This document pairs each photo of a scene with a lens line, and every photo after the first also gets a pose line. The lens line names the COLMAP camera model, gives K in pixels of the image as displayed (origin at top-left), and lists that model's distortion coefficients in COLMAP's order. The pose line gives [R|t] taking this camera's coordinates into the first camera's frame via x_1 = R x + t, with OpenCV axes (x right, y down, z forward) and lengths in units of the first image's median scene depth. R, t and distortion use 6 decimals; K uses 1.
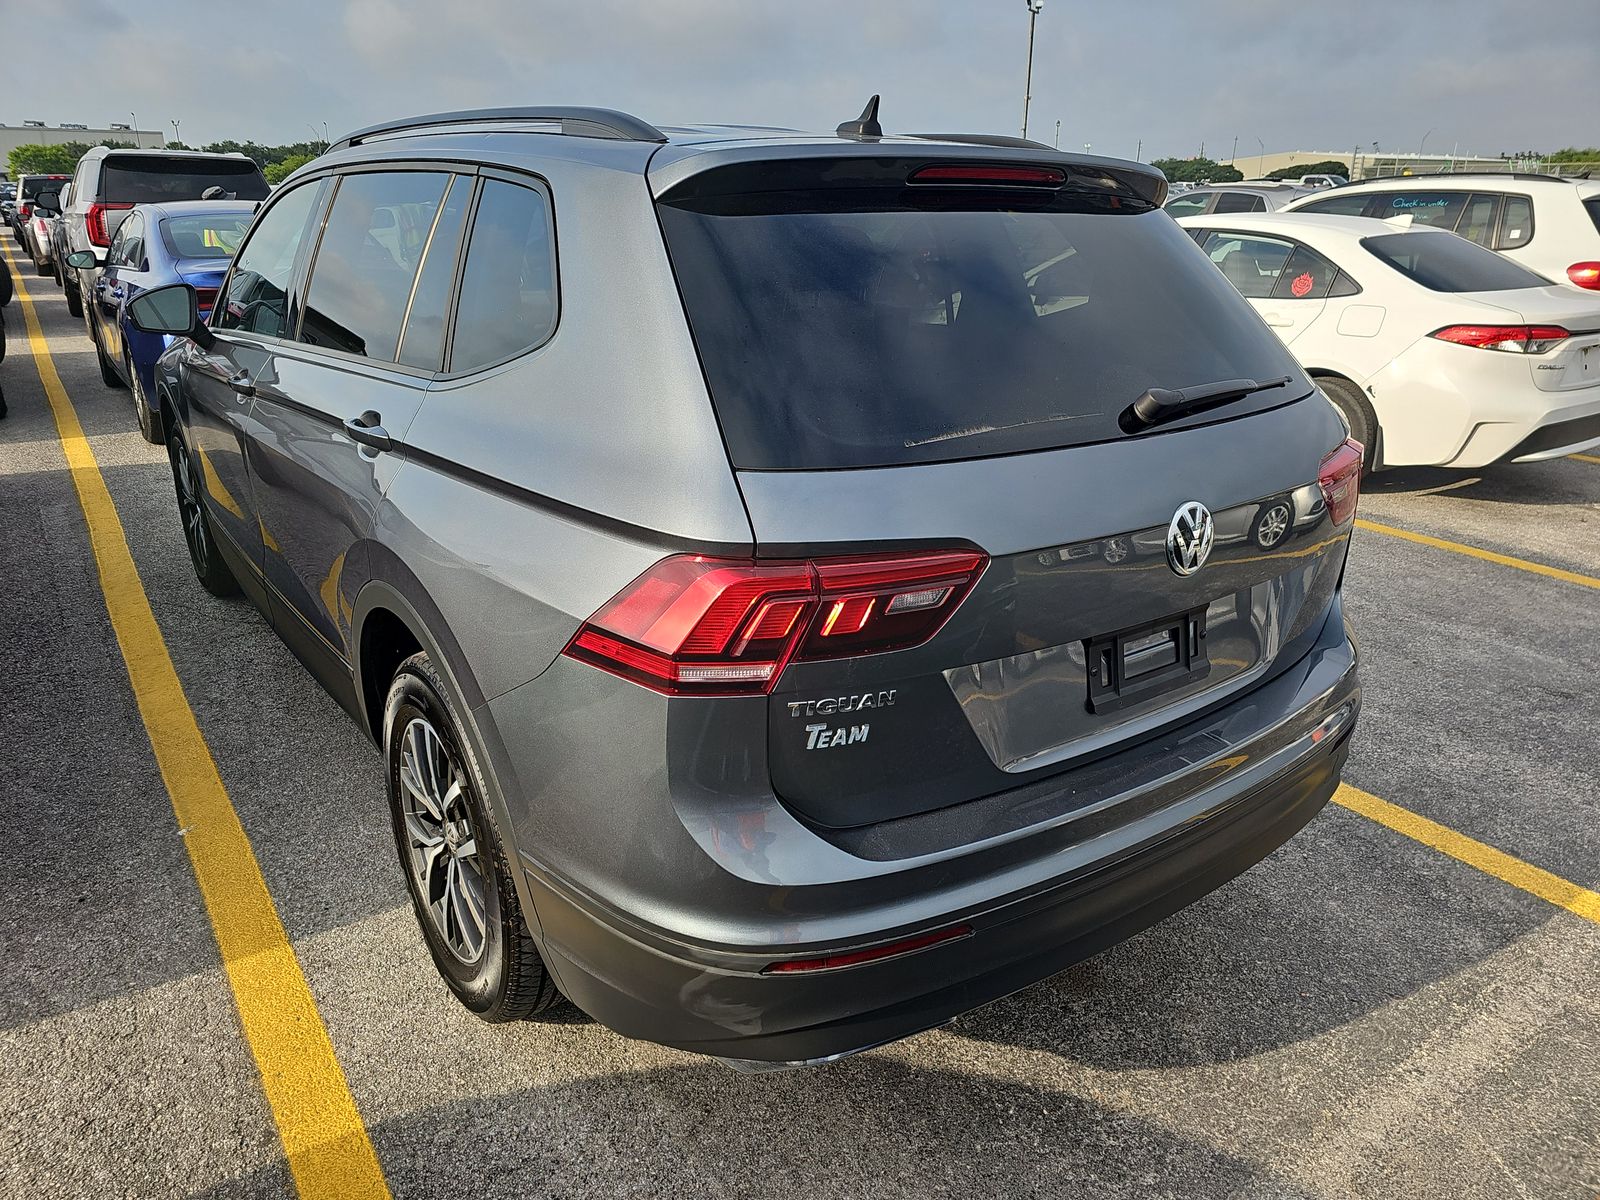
lens RADIAL K [[1094.3, 0, 859.6], [0, 1094.3, 554.4], [0, 0, 1]] dist [0.048399, -0.052279]
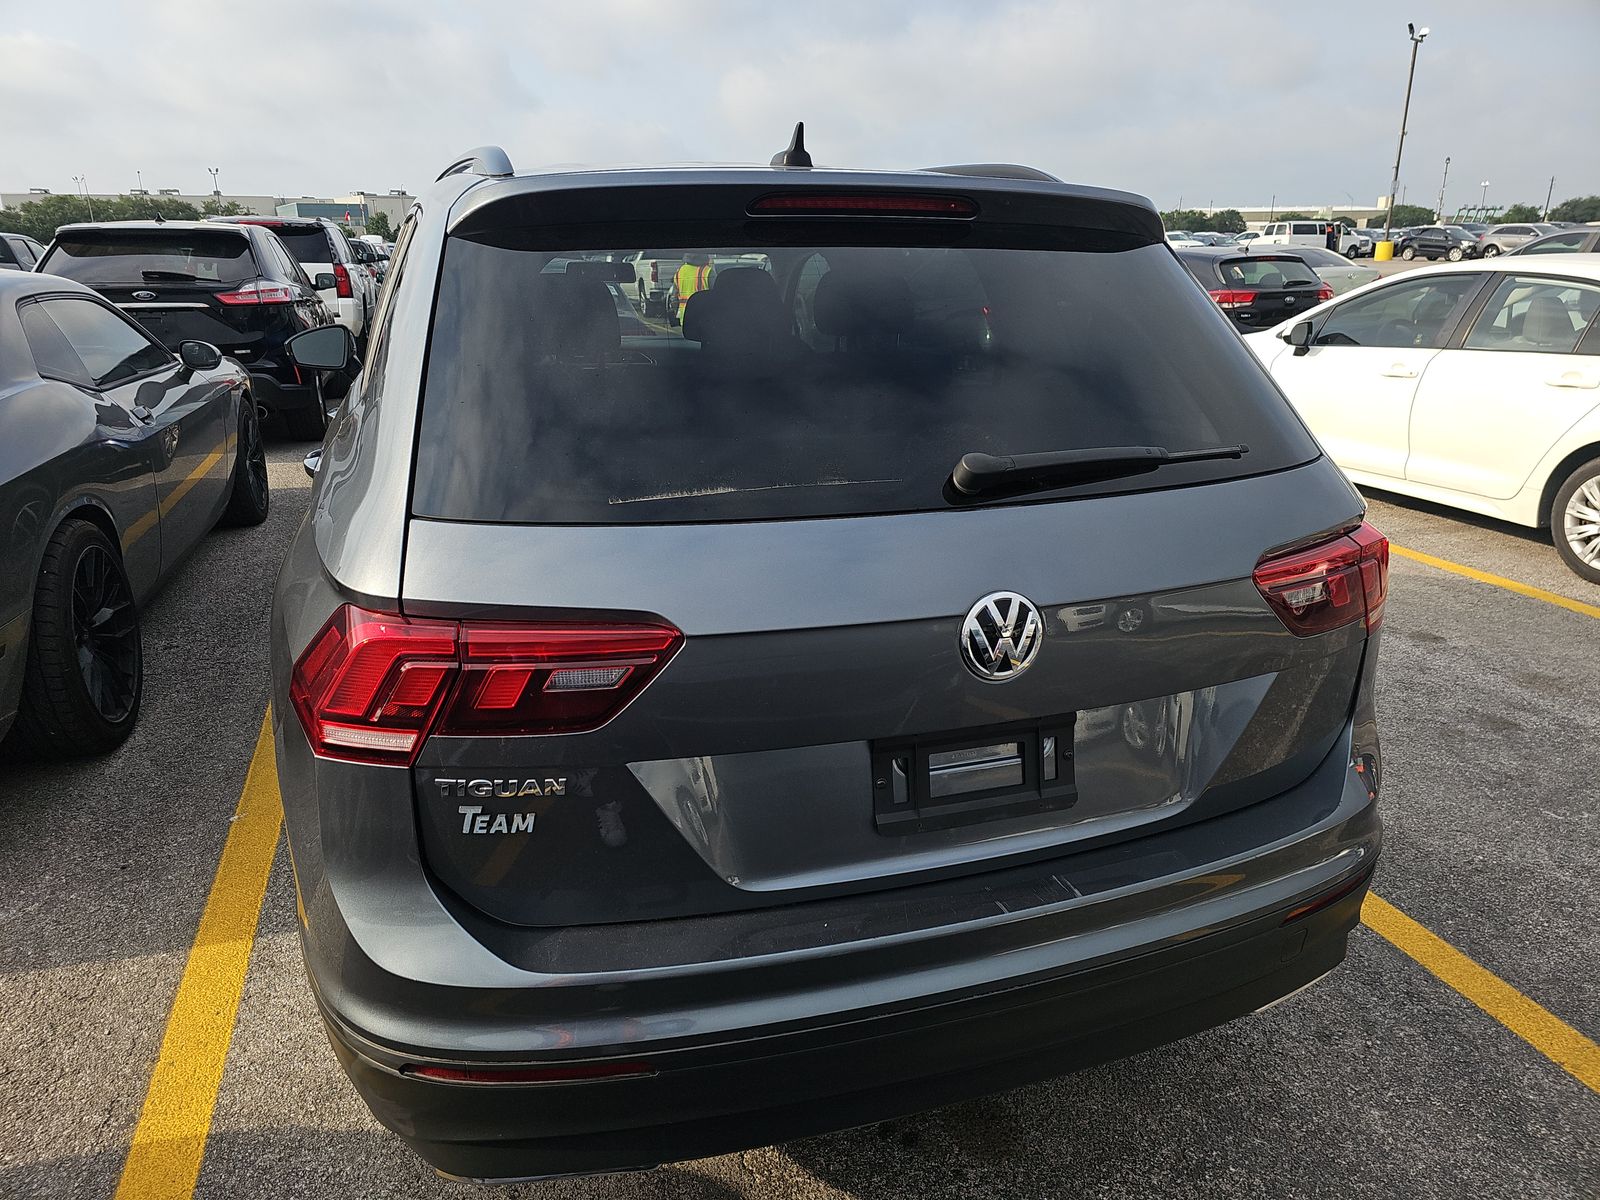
lens RADIAL K [[1094.3, 0, 868.8], [0, 1094.3, 562.2], [0, 0, 1]] dist [0.048399, -0.052279]
pose [[0.953090, 0.071941, -0.294012, 0.426507], [-0.082225, 0.996354, -0.022750, -0.041297], [0.291304, 0.045858, 0.955531, 0.181823]]
